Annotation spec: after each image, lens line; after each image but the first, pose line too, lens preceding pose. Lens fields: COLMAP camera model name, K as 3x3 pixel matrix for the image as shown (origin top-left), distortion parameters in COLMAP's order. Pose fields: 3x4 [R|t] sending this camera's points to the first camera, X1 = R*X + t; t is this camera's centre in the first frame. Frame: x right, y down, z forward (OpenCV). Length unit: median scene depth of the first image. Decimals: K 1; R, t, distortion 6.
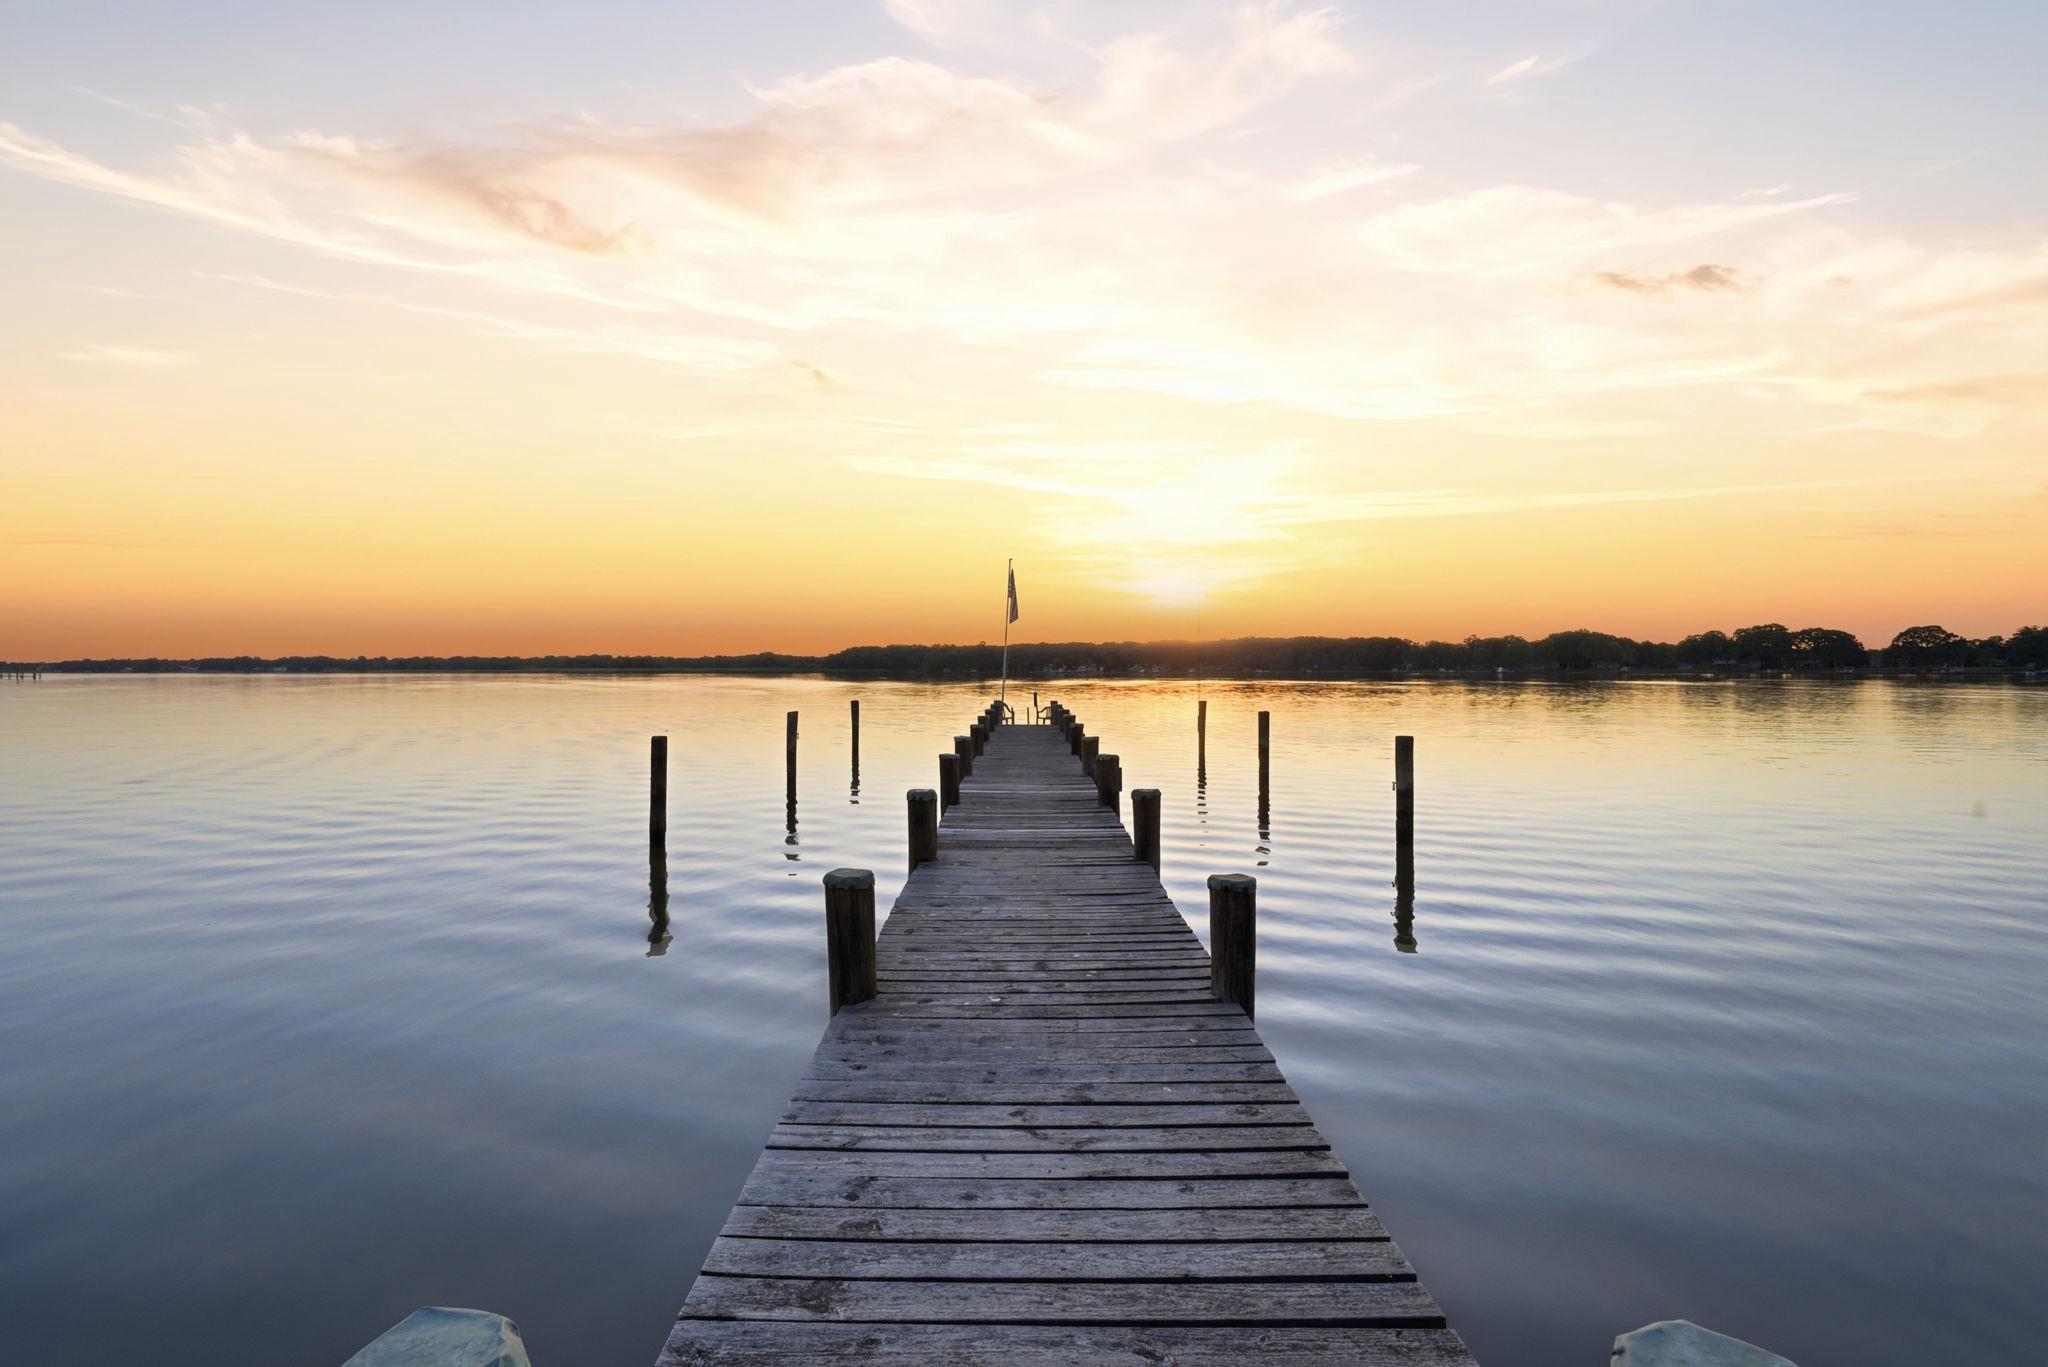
lens RADIAL K [[896.9, 0, 1001.4], [0, 896.9, 686.0], [0, 0, 1]] dist [-0.000633, 0.000112]
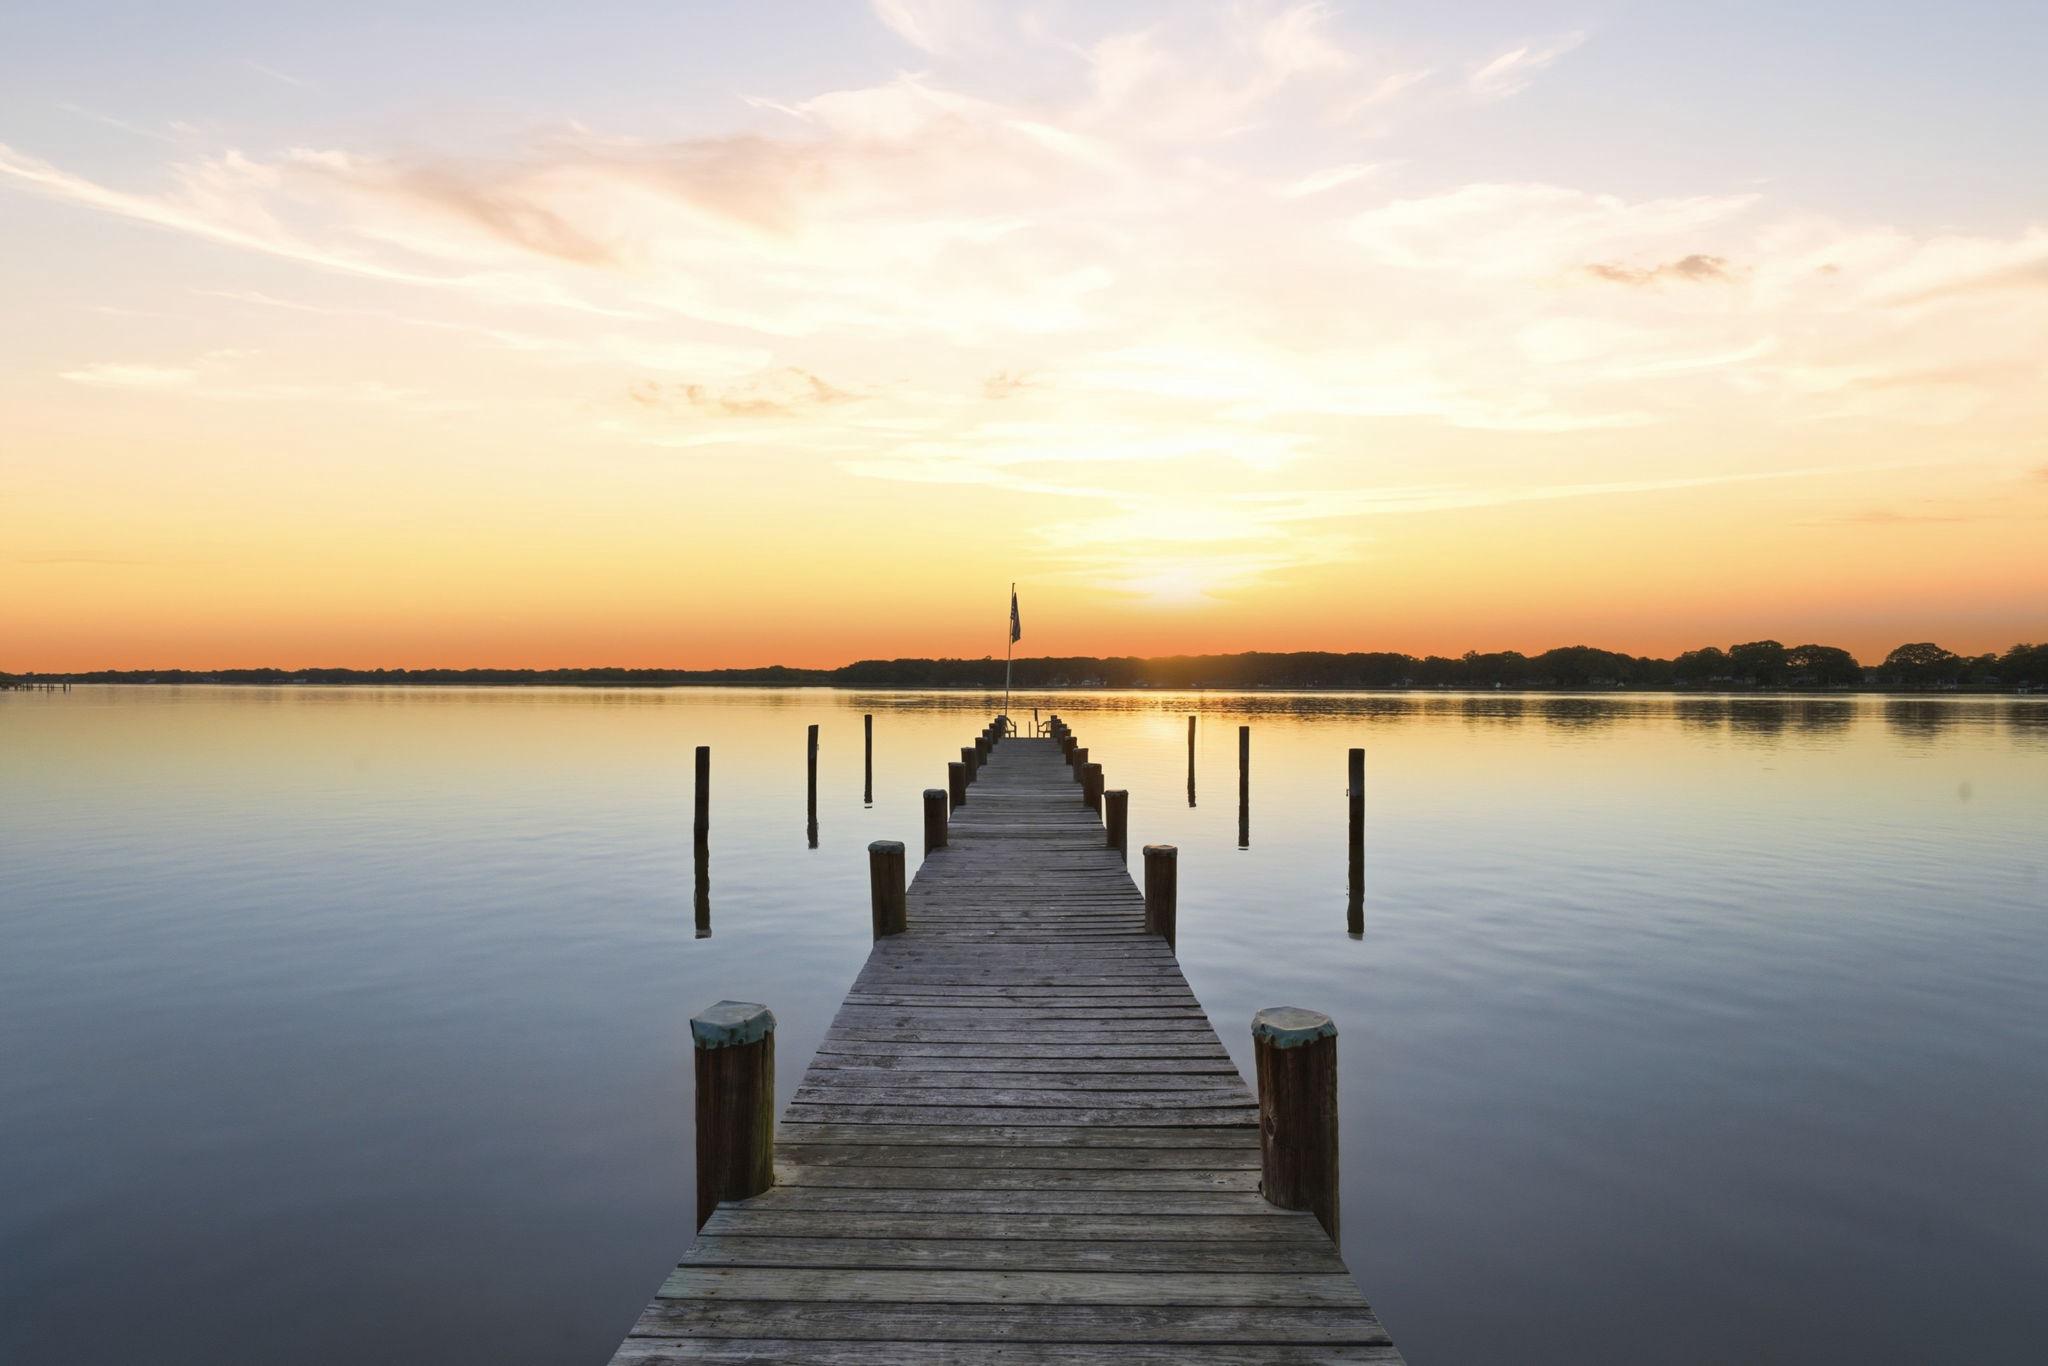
lens RADIAL K [[896.3, 0, 1024.0], [0, 896.3, 683.0], [0, 0, 1]] dist [0.000565, 0.000112]
pose [[0.999817, 0.004440, 0.018625, 0.007336], [-0.004109, 0.999834, -0.017763, -0.007431], [-0.018701, 0.017683, 0.999669, -0.177489]]
